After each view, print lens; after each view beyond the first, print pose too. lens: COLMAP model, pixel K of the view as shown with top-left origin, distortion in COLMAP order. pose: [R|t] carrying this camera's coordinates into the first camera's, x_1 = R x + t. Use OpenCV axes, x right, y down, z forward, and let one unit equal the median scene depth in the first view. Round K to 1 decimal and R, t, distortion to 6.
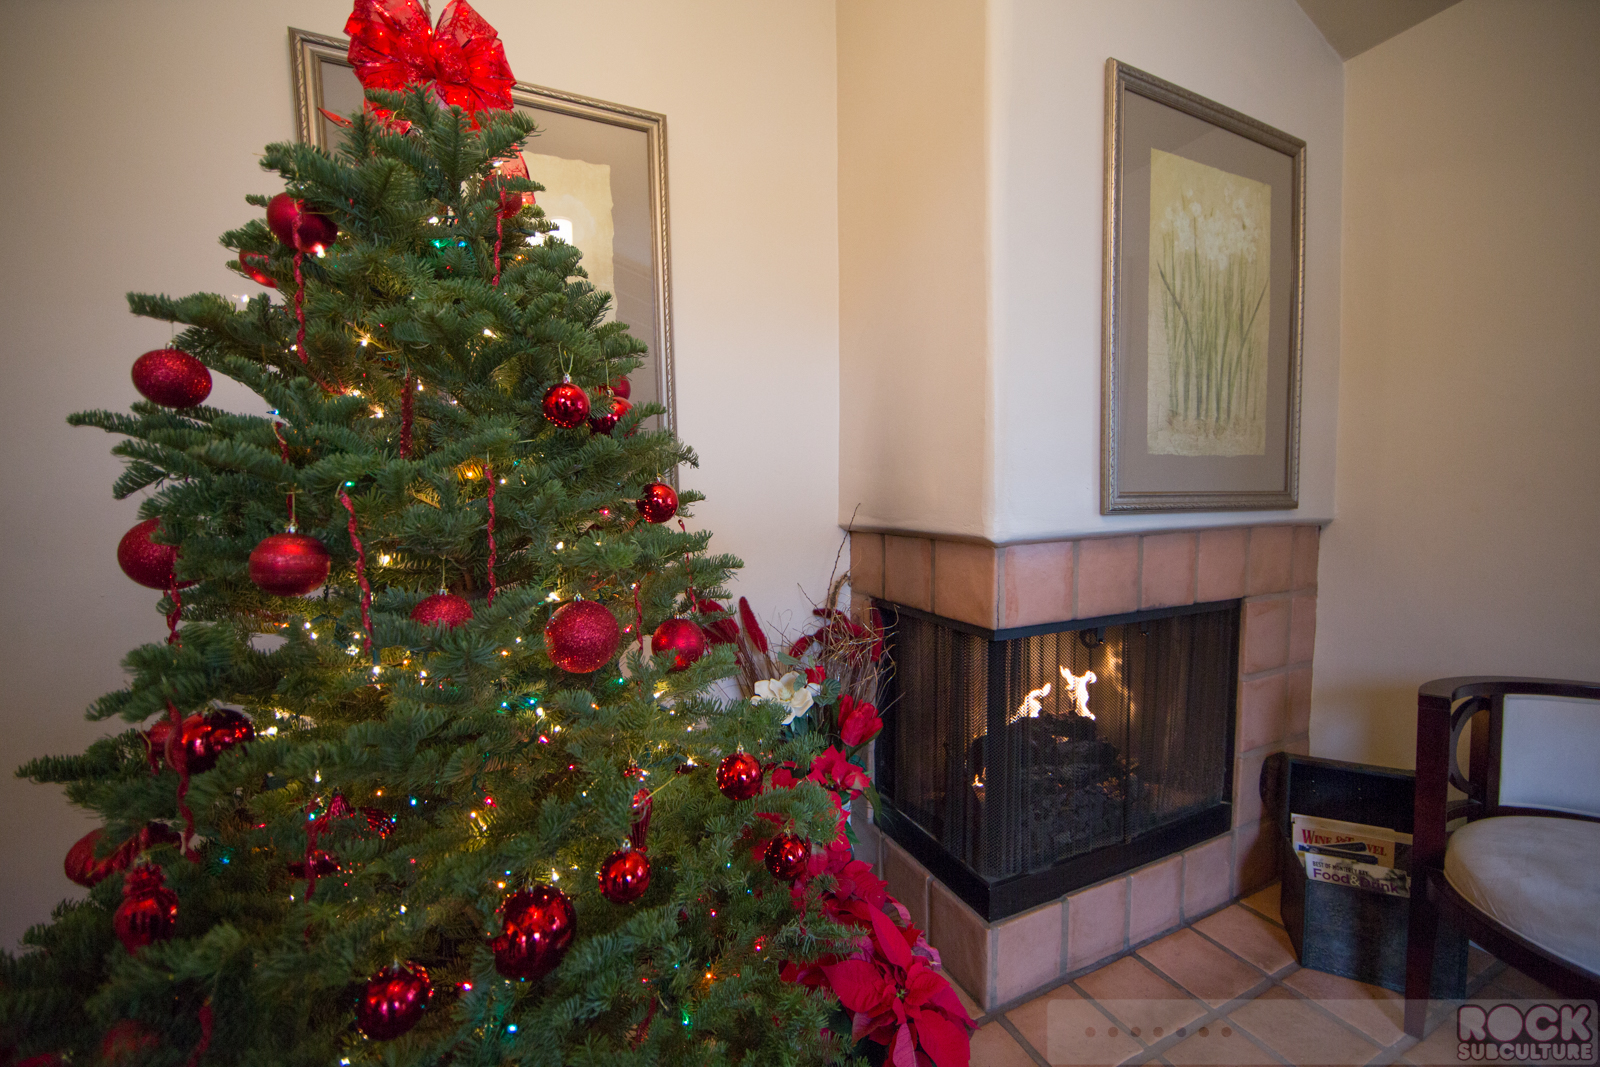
lens RADIAL K [[630.1, 0, 805.7], [0, 630.1, 535.1], [0, 0, 1]] dist [-0.015858, 0.003796]
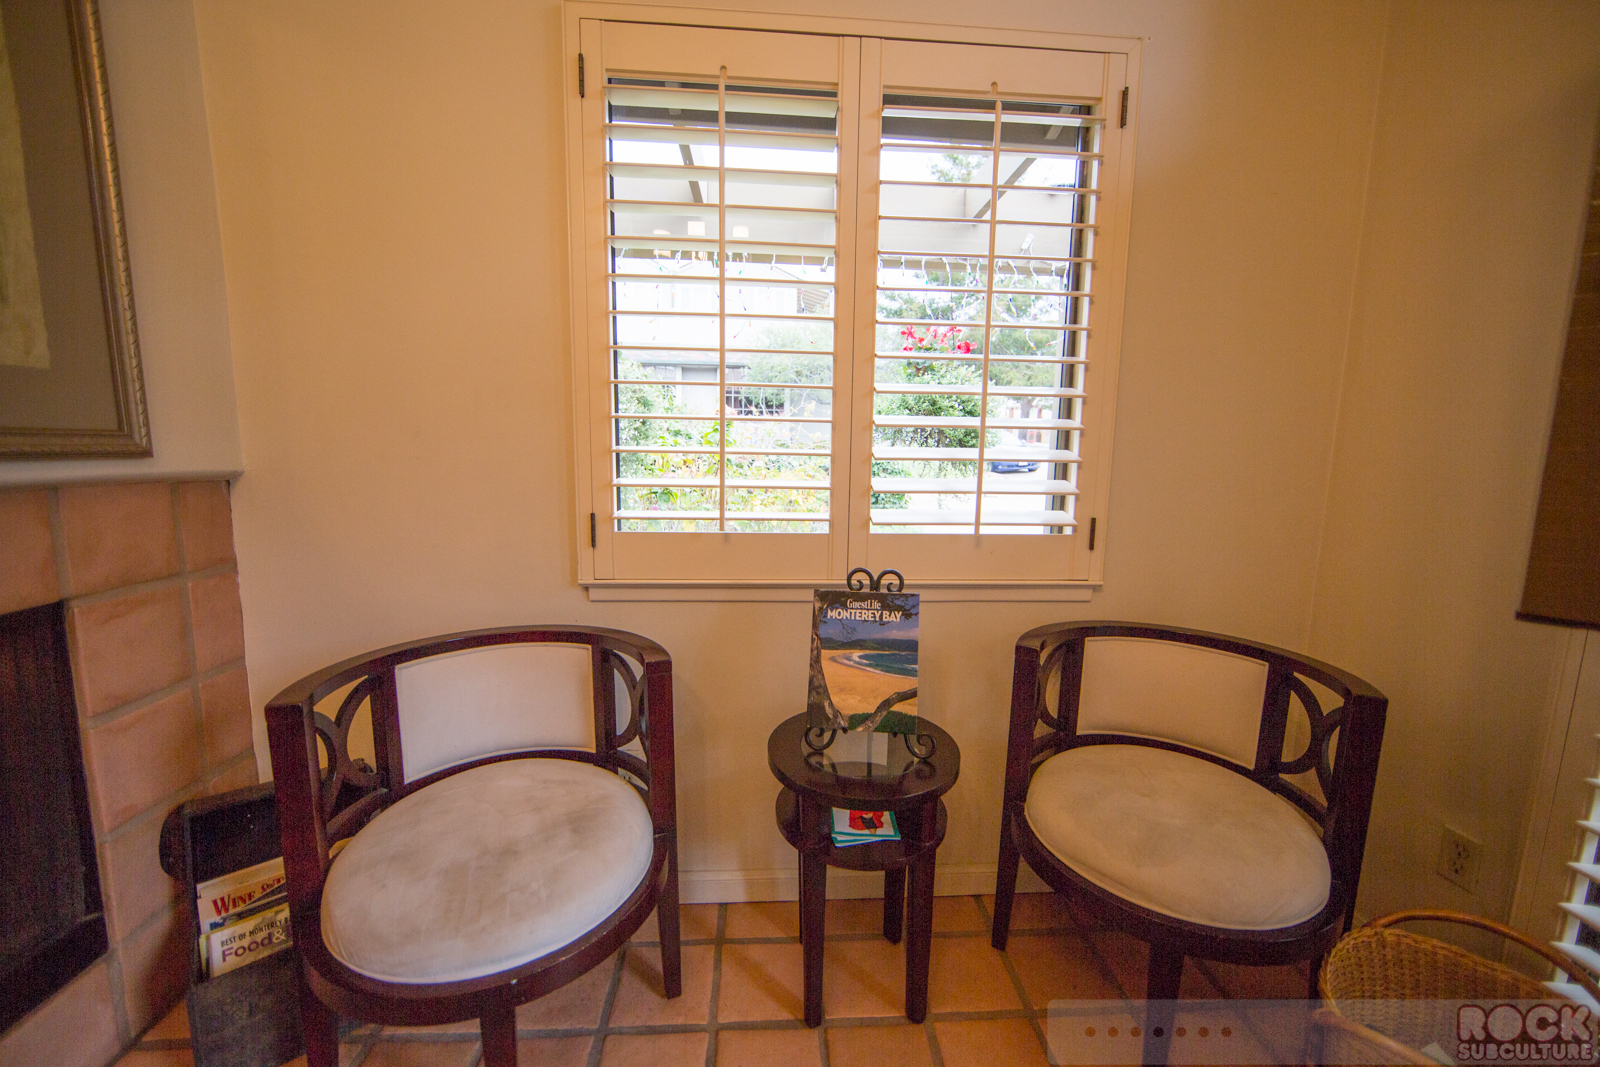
lens RADIAL K [[630.1, 0, 805.7], [0, 630.1, 535.1], [0, 0, 1]] dist [-0.015858, 0.003796]
pose [[0.361413, -0.107449, 0.926194, 0.403682], [0.026803, 0.994125, 0.104871, -0.009957], [-0.932021, -0.013077, 0.362170, 0.091636]]
